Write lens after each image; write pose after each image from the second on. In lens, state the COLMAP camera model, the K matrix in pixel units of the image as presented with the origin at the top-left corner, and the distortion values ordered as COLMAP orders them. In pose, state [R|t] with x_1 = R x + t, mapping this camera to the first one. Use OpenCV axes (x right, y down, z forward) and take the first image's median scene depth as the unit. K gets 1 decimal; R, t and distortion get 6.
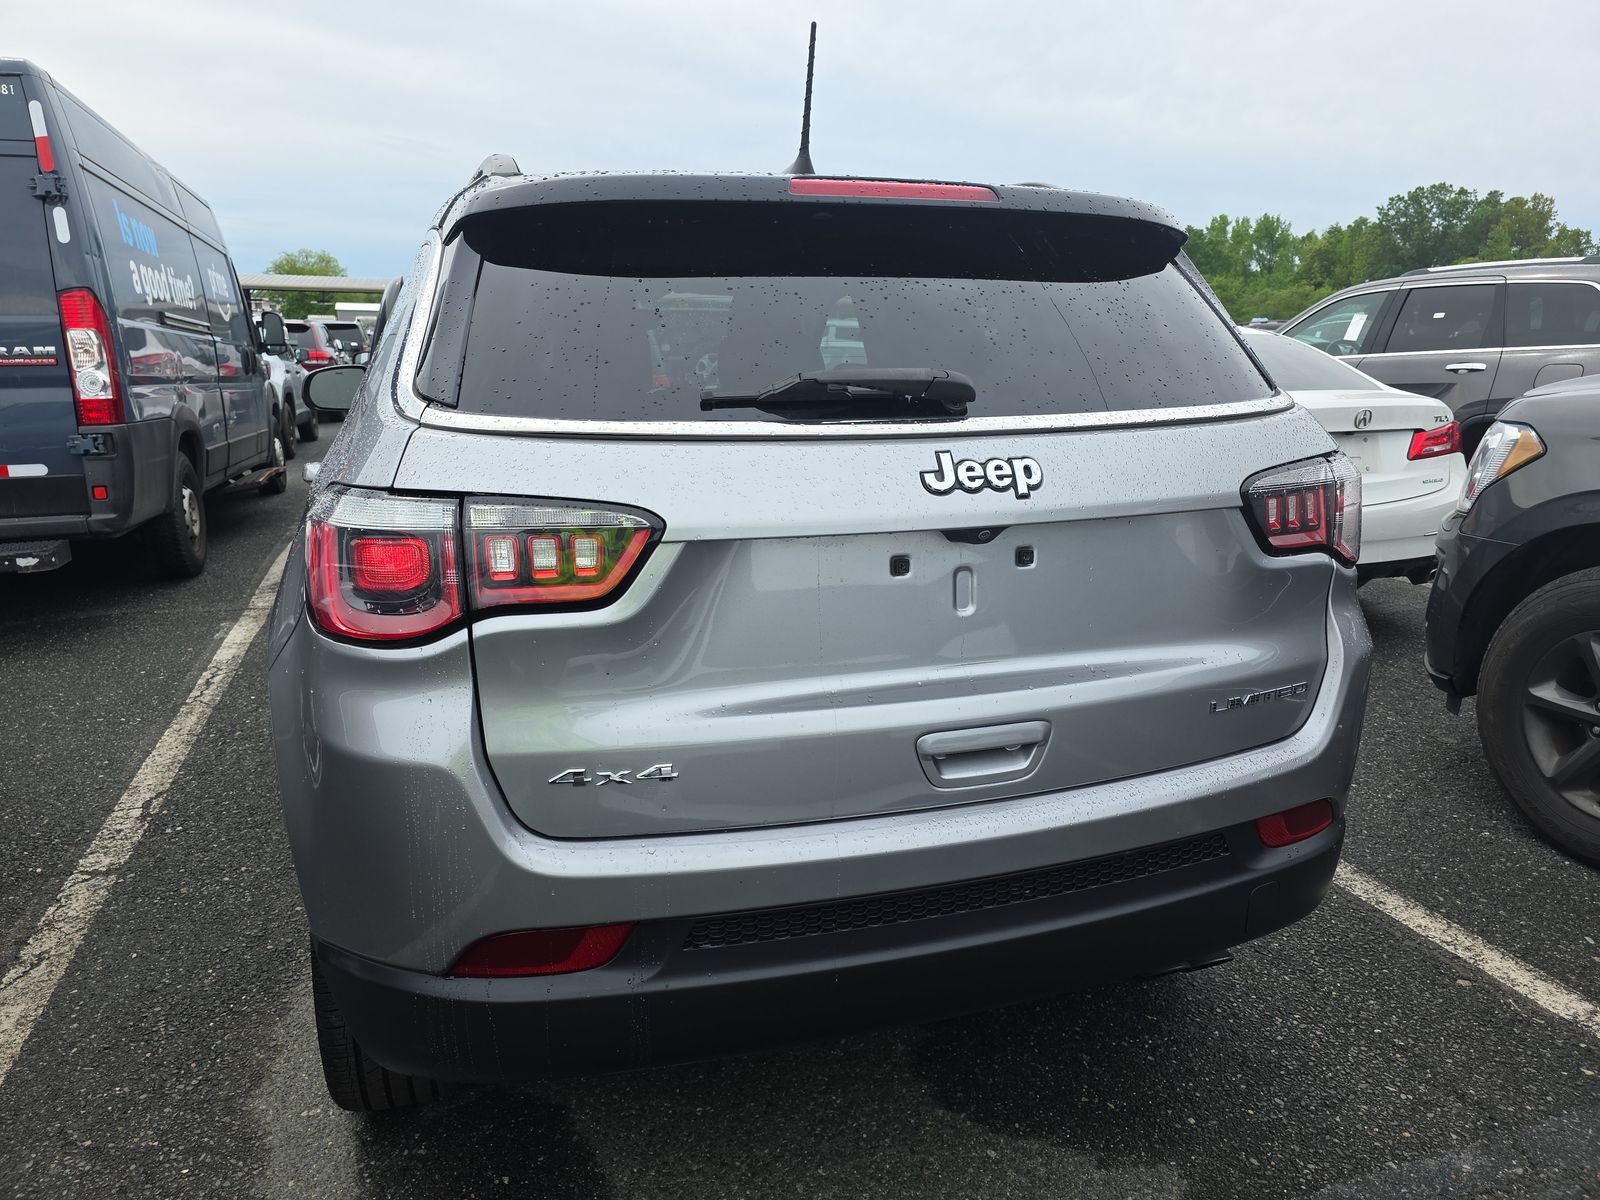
lens RADIAL K [[1092.9, 0, 804.0], [0, 1092.9, 601.4], [0, 0, 1]] dist [0.032772, -0.032717]
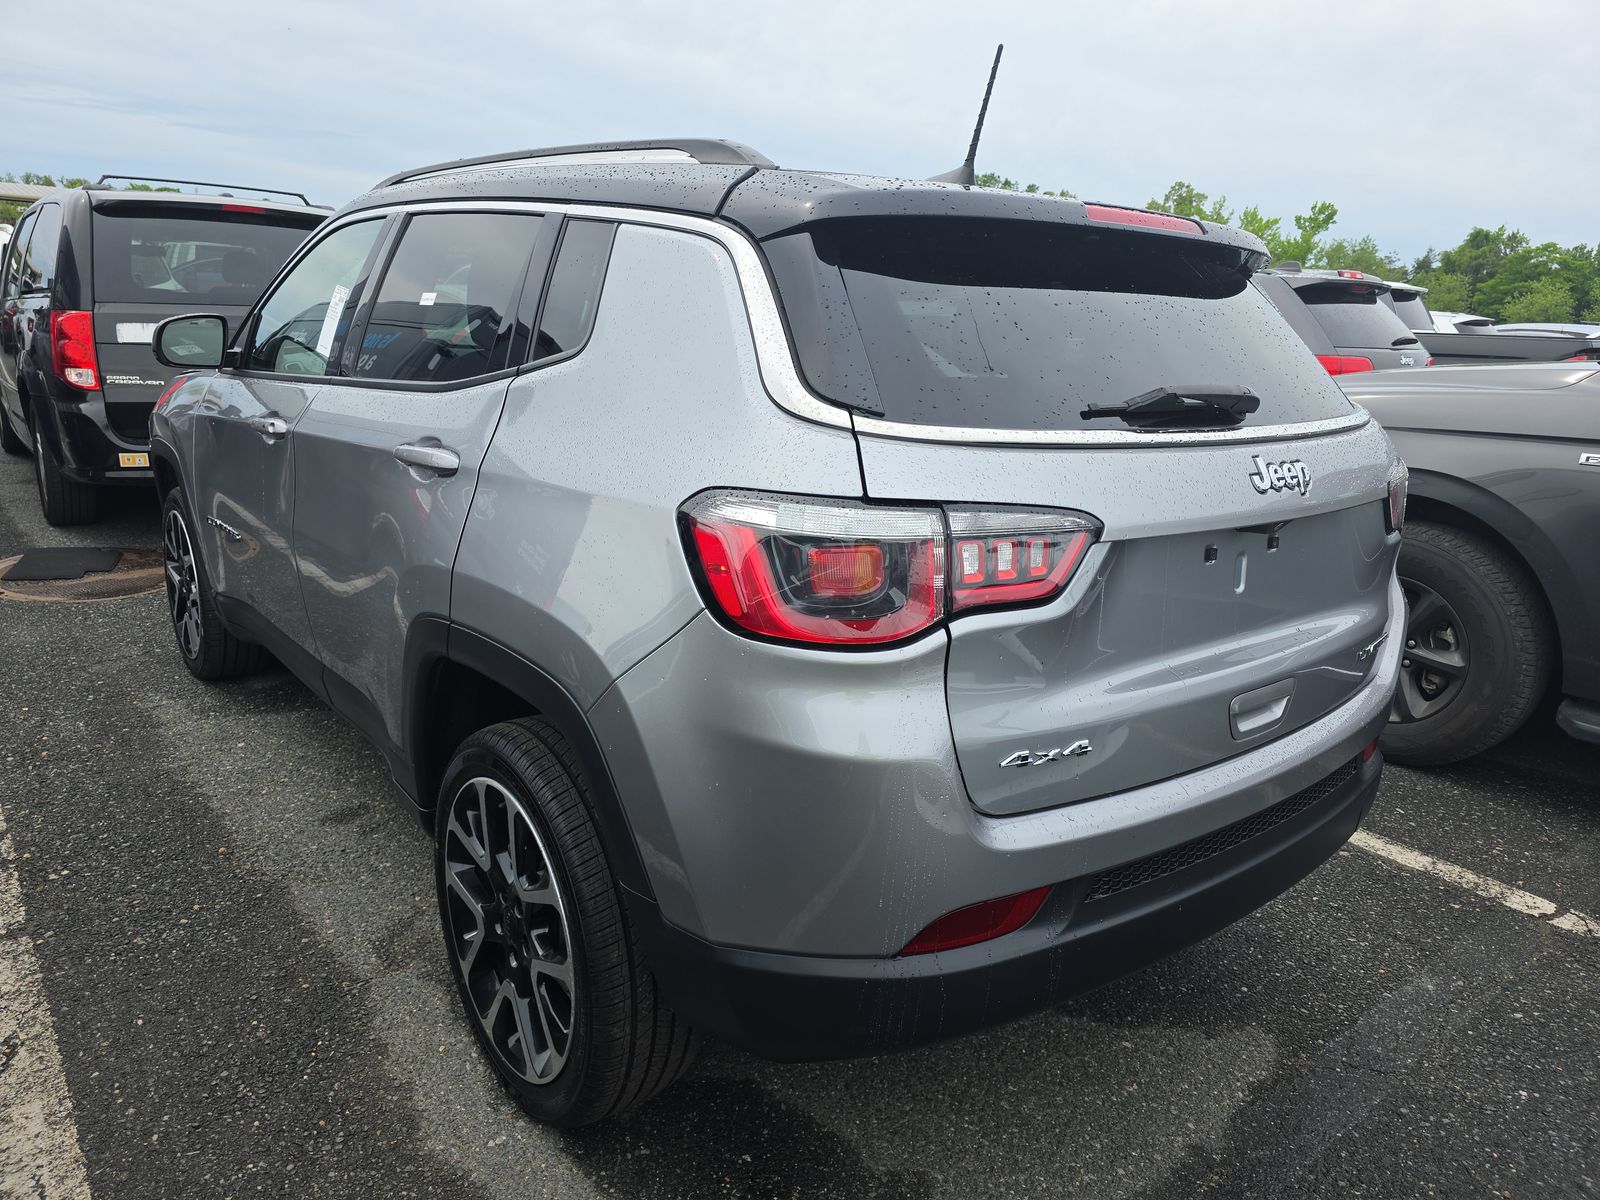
lens RADIAL K [[1092.9, 0, 802.6], [0, 1092.9, 600.8], [0, 0, 1]] dist [0.032772, -0.032717]
pose [[0.934462, -0.046712, 0.352986, -0.747465], [0.031236, 0.998290, 0.049416, -0.054806], [-0.354690, -0.035152, 0.934323, 0.058453]]
